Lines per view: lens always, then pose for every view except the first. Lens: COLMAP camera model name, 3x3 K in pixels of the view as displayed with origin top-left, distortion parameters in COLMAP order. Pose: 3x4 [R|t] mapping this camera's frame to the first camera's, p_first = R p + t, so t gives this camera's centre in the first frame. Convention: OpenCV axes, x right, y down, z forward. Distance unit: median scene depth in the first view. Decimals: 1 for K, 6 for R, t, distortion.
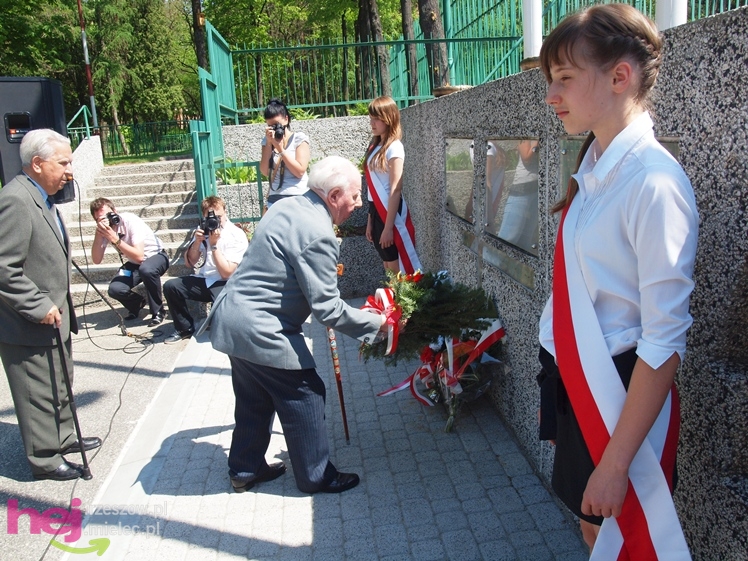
lens RADIAL K [[620.7, 0, 374.0], [0, 620.7, 280.5], [0, 0, 1]] dist [-0.123597, 0.079111]
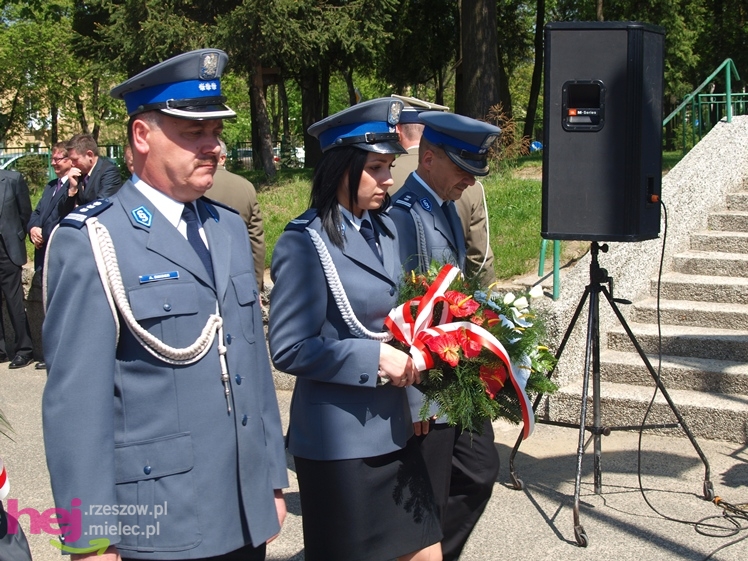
lens RADIAL K [[1279.2, 0, 374.0], [0, 1279.2, 280.5], [0, 0, 1]] dist [-0.116936, 0.000604]
pose [[0.742010, 0.112027, -0.660962, 0.048178], [-0.175228, 0.984073, -0.029924, -0.007987], [0.647083, 0.138023, 0.749822, -0.020203]]
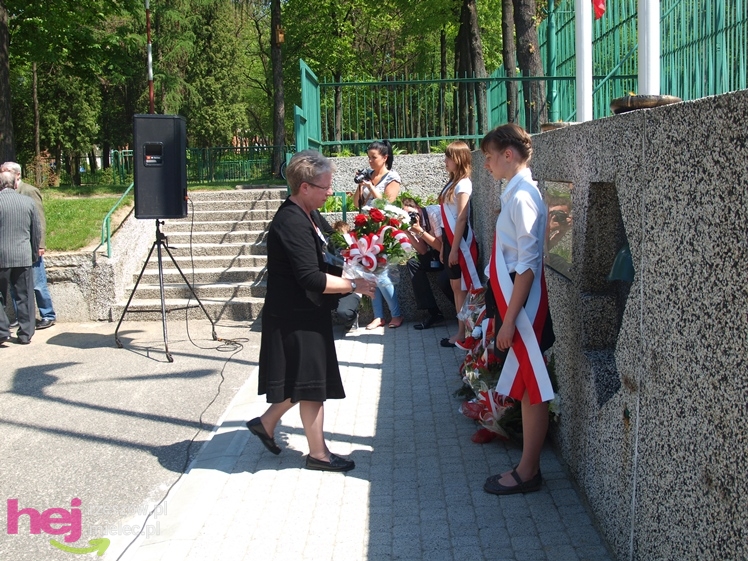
lens RADIAL K [[835.0, 0, 374.0], [0, 835.0, 280.5], [0, 0, 1]] dist [-0.101932, 0.014852]
pose [[0.991227, 0.049341, -0.122616, 0.038096], [-0.061154, 0.993642, -0.094525, 0.068207], [0.117172, 0.101194, 0.987943, -0.305203]]
